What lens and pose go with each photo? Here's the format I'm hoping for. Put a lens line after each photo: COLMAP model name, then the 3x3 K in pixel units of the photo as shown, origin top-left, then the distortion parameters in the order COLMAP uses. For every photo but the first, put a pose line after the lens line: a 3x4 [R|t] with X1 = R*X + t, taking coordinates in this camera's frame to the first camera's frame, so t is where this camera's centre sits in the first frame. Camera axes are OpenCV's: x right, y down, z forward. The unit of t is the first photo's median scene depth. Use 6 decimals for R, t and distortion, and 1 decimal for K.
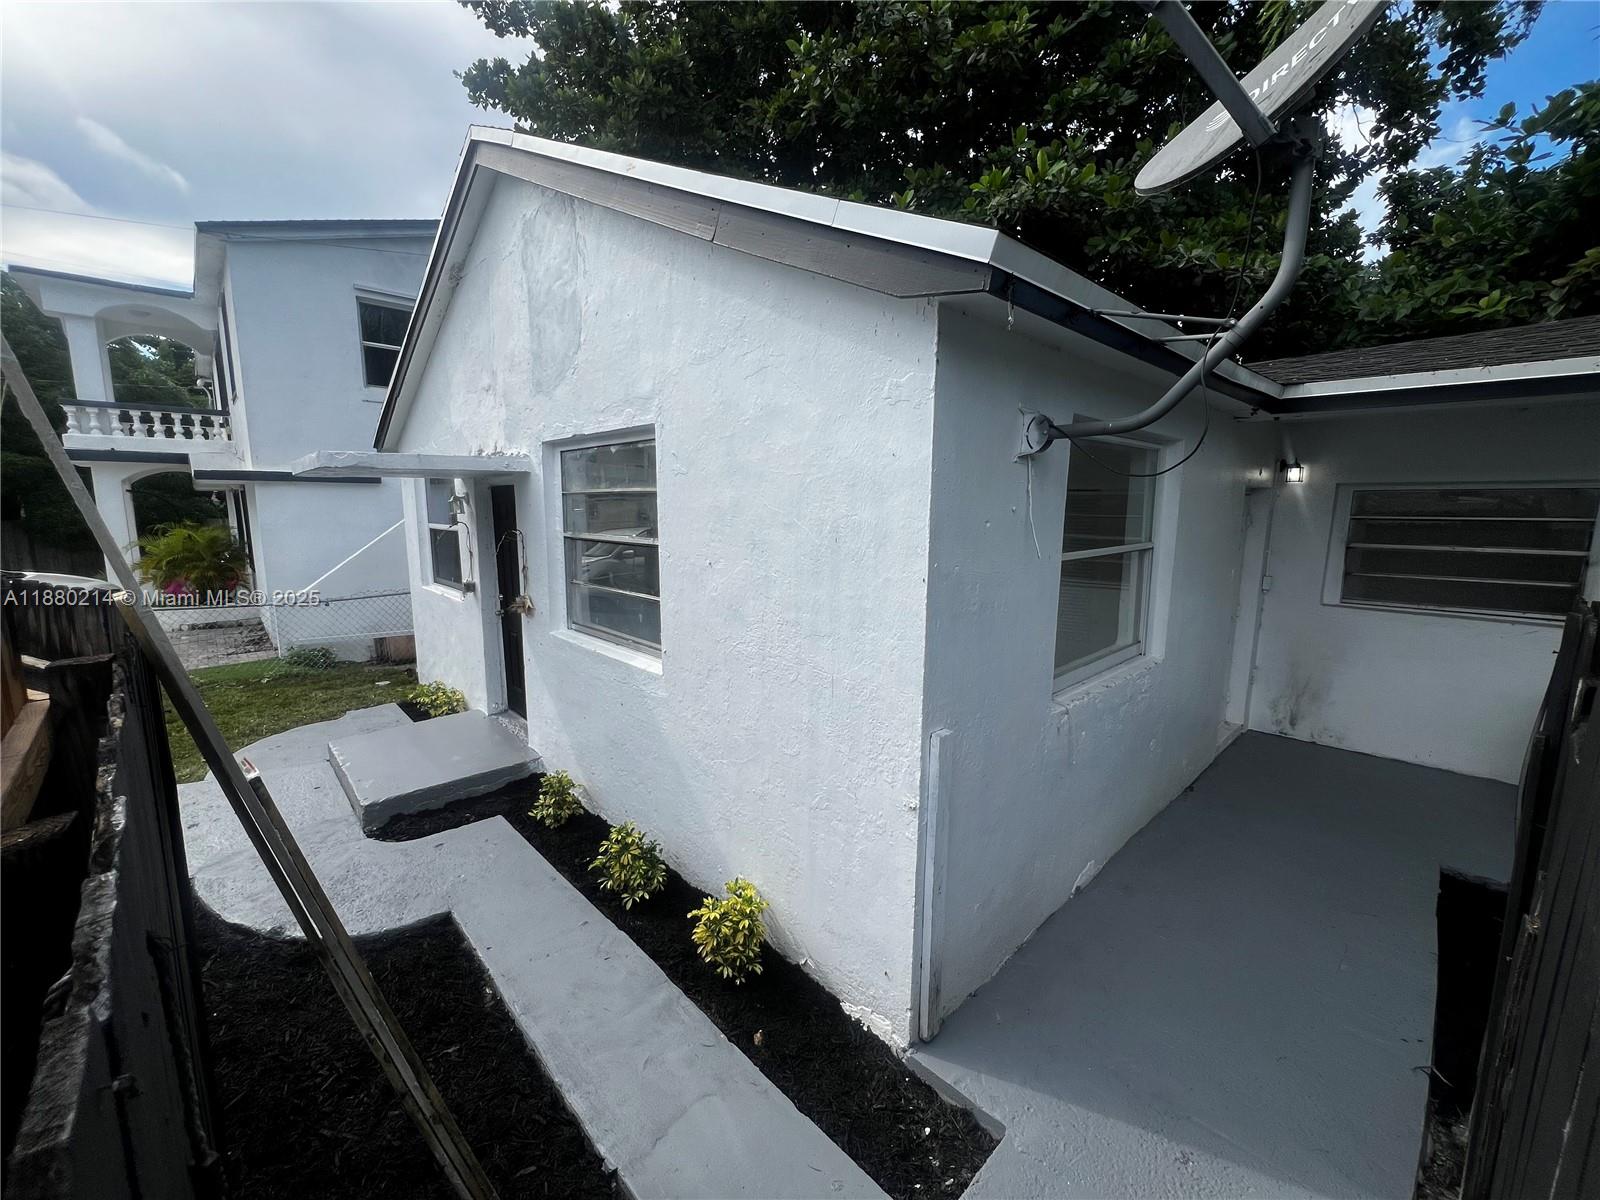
lens RADIAL K [[641.5, 0, 803.6], [0, 641.5, 601.8], [0, 0, 1]] dist [-0.000390, -0.000102]
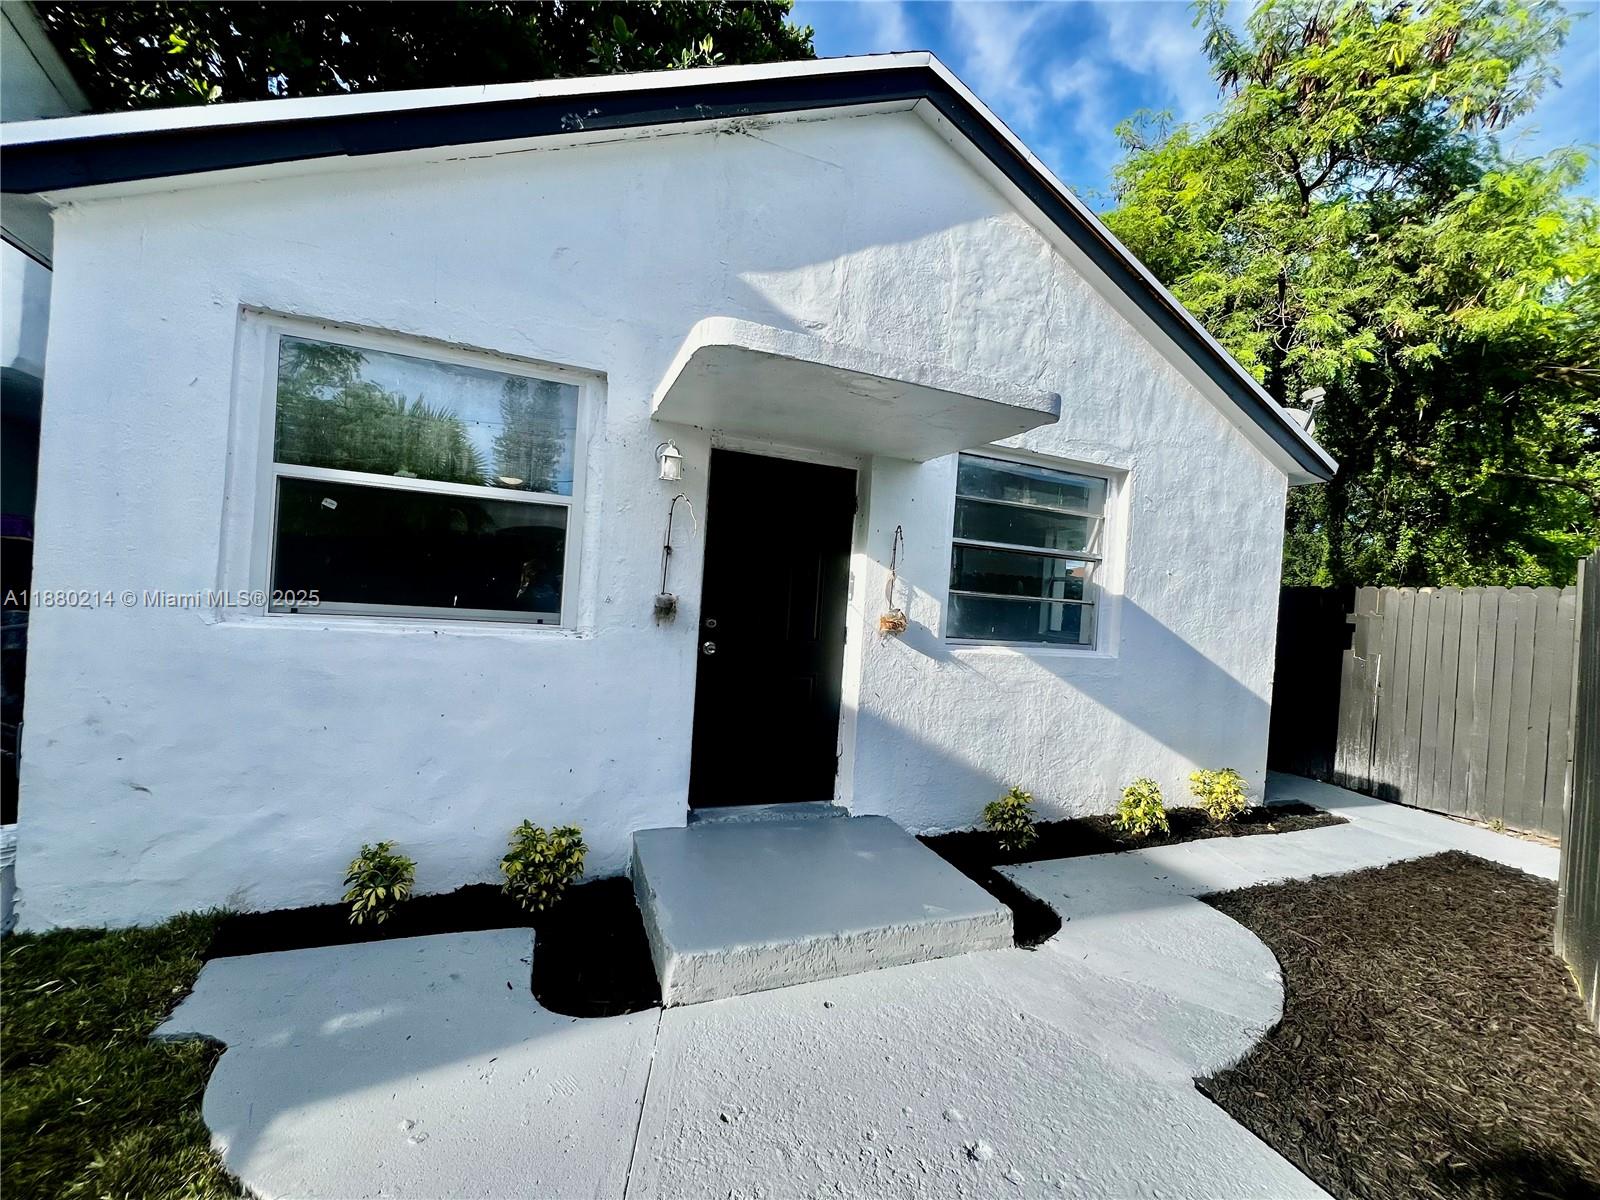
lens RADIAL K [[641.5, 0, 795.6], [0, 641.5, 601.0], [0, 0, 1]] dist [-0.000390, -0.000102]
pose [[0.371638, 0.022584, 0.928103, -1.487364], [0.075521, 0.995655, -0.054469, 0.015521], [-0.925301, 0.090334, 0.368318, 0.999984]]
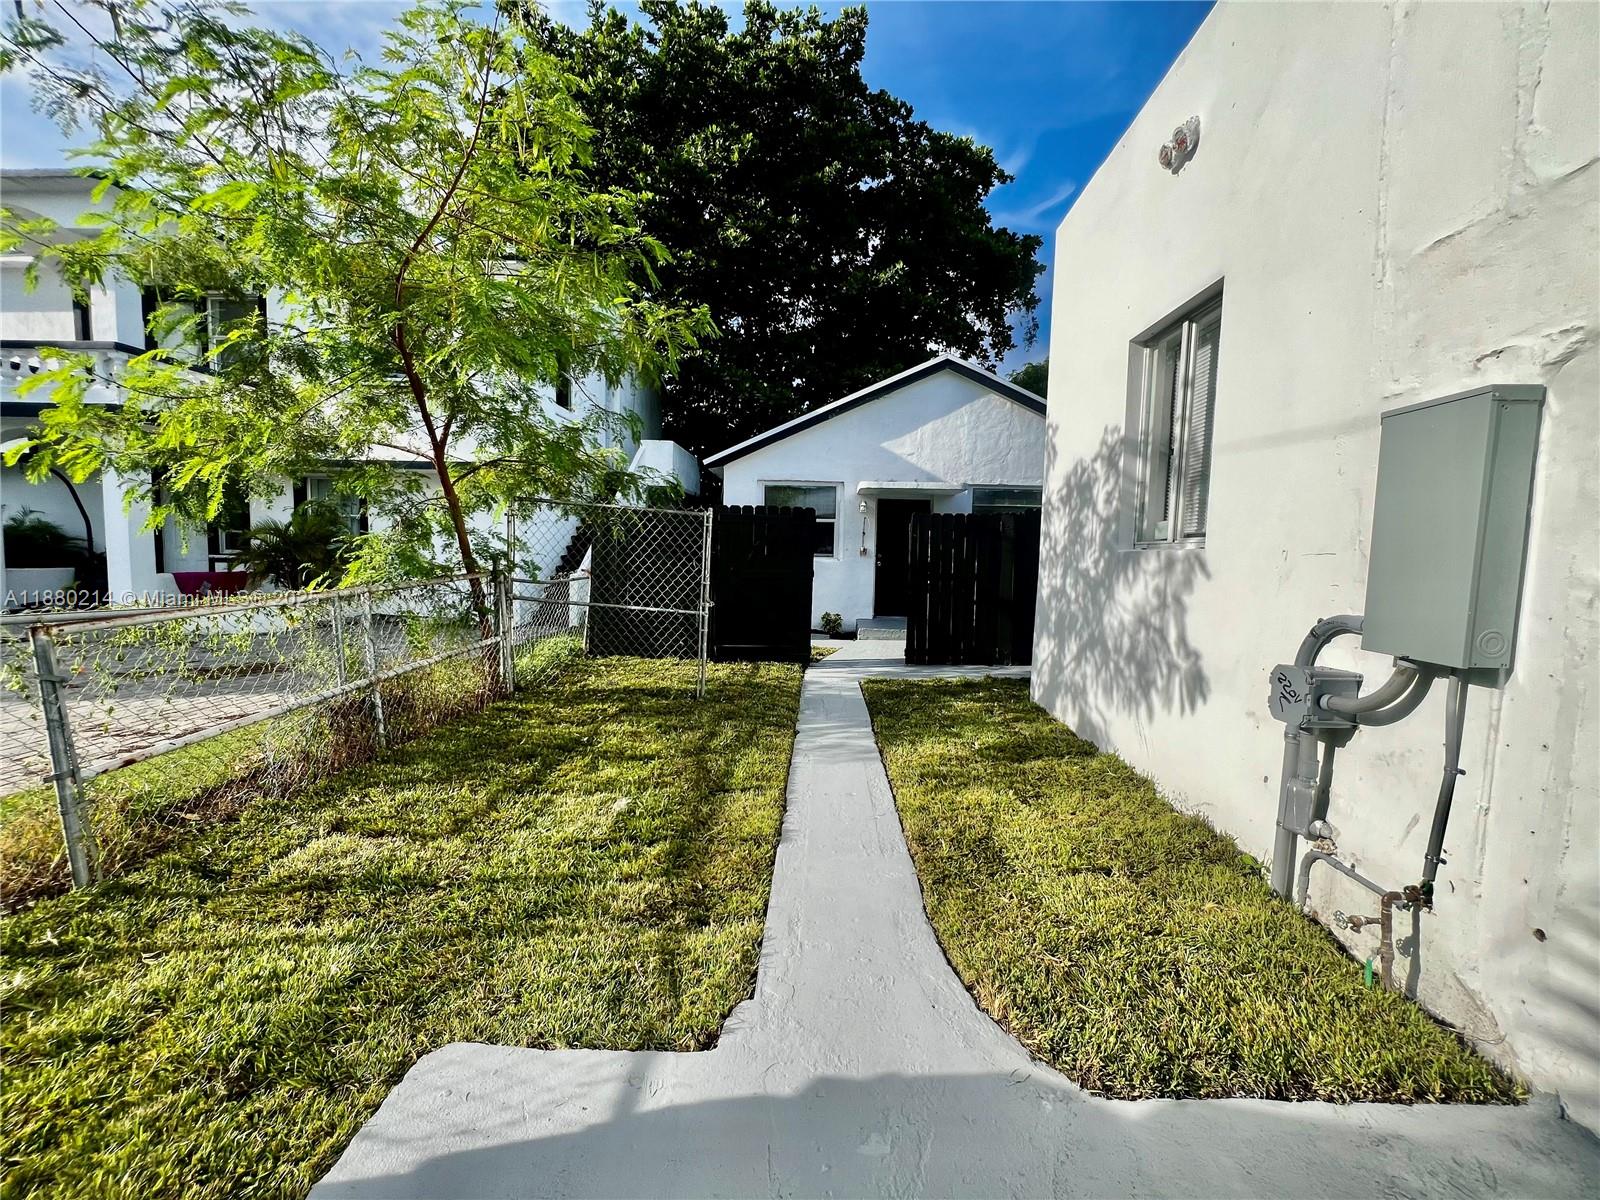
lens RADIAL K [[641.5, 0, 800.3], [0, 641.5, 602.4], [0, 0, 1]] dist [-0.000390, -0.000102]
pose [[0.711143, -0.041398, 0.701827, -2.910237], [0.084017, 0.996115, -0.026375, 0.237374], [-0.698009, 0.077722, 0.711859, -0.291175]]
